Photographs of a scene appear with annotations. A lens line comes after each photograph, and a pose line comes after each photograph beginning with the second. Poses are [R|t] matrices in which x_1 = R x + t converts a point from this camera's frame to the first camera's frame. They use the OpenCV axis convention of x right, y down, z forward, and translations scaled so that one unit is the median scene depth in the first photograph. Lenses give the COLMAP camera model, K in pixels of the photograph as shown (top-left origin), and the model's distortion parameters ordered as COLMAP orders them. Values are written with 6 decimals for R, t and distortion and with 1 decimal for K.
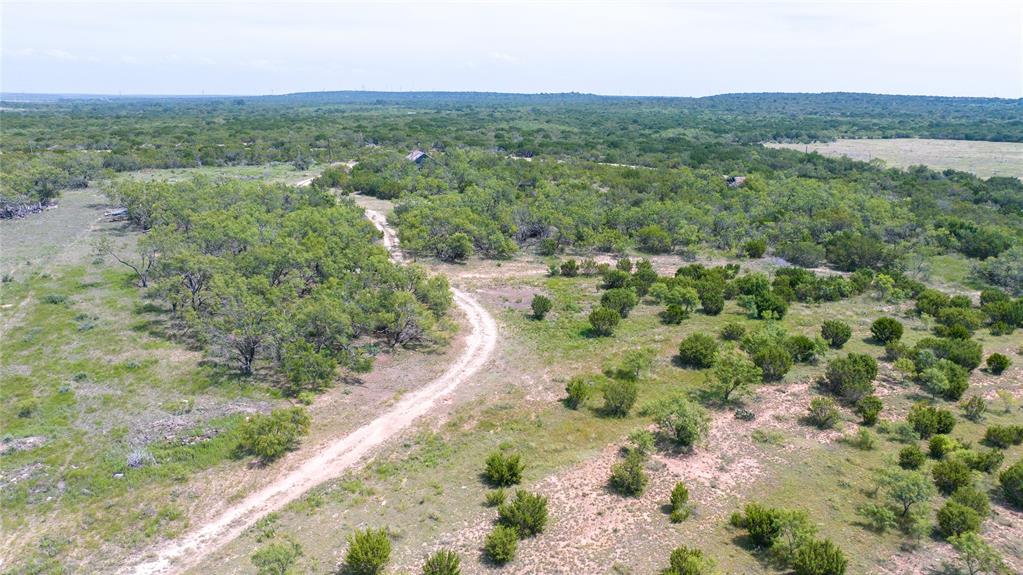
lens RADIAL K [[727.3, 0, 512.8], [0, 727.3, 286.1], [0, 0, 1]] dist [-0.022087, 0.012647]
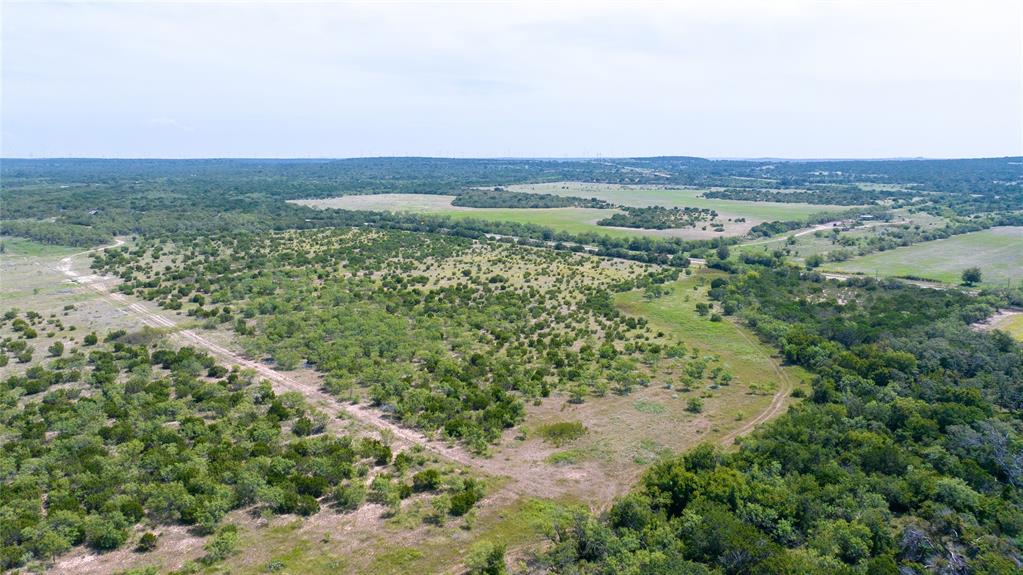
lens RADIAL K [[727.3, 0, 511.5], [0, 727.3, 285.1], [0, 0, 1]] dist [-0.022087, 0.012647]
pose [[0.904367, -0.086657, 0.417865, 0.047181], [0.118298, 0.991700, -0.050367, 0.154941], [-0.410032, 0.094983, 0.907112, -0.776990]]
